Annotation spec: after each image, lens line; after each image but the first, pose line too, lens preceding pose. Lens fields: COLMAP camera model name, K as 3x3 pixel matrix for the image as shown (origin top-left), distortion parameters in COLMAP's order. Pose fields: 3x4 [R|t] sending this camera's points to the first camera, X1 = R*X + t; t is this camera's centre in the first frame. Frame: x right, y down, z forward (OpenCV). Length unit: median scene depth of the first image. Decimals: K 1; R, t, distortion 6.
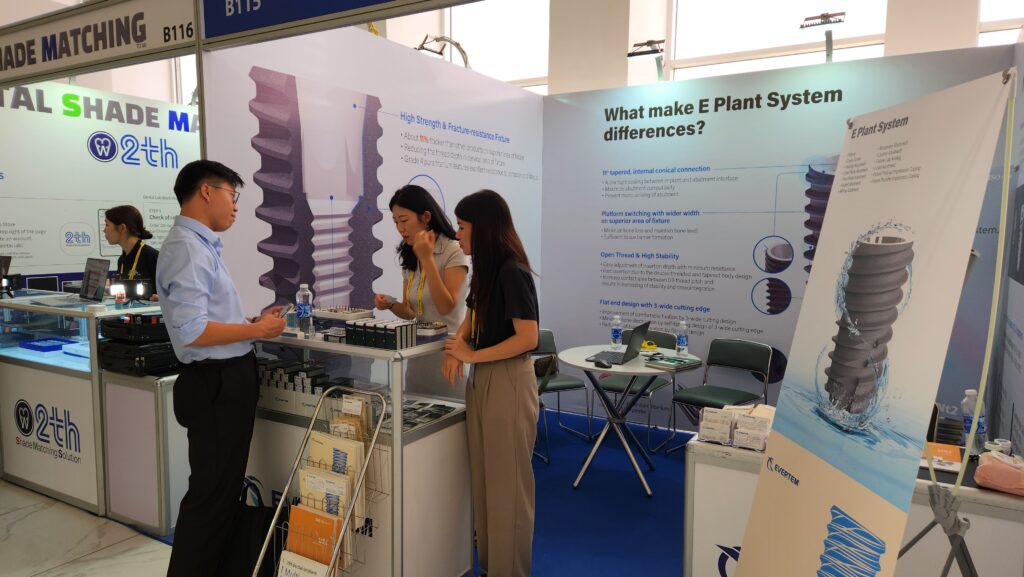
lens RADIAL K [[686.4, 0, 509.7], [0, 686.4, 292.8], [0, 0, 1]] dist [0.090262, -0.007624]
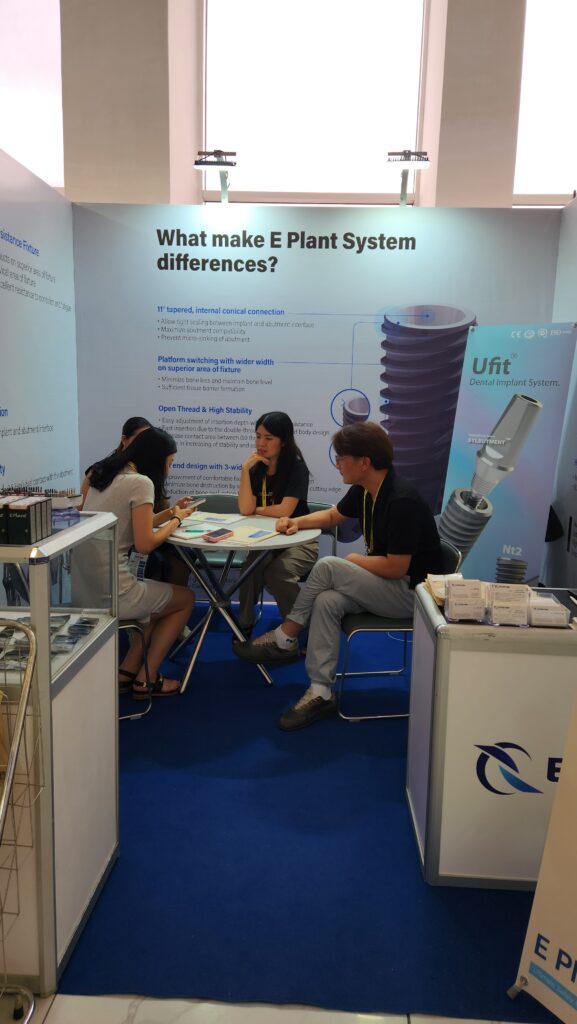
lens RADIAL K [[686.4, 0, 300.2], [0, 686.4, 496.8], [0, 0, 1]] dist [0.090262, -0.007624]
pose [[0.882047, -0.053116, 0.468158, -0.124011], [0.027590, 0.997743, 0.061219, 0.005736], [-0.470353, -0.041082, 0.881521, 0.185397]]
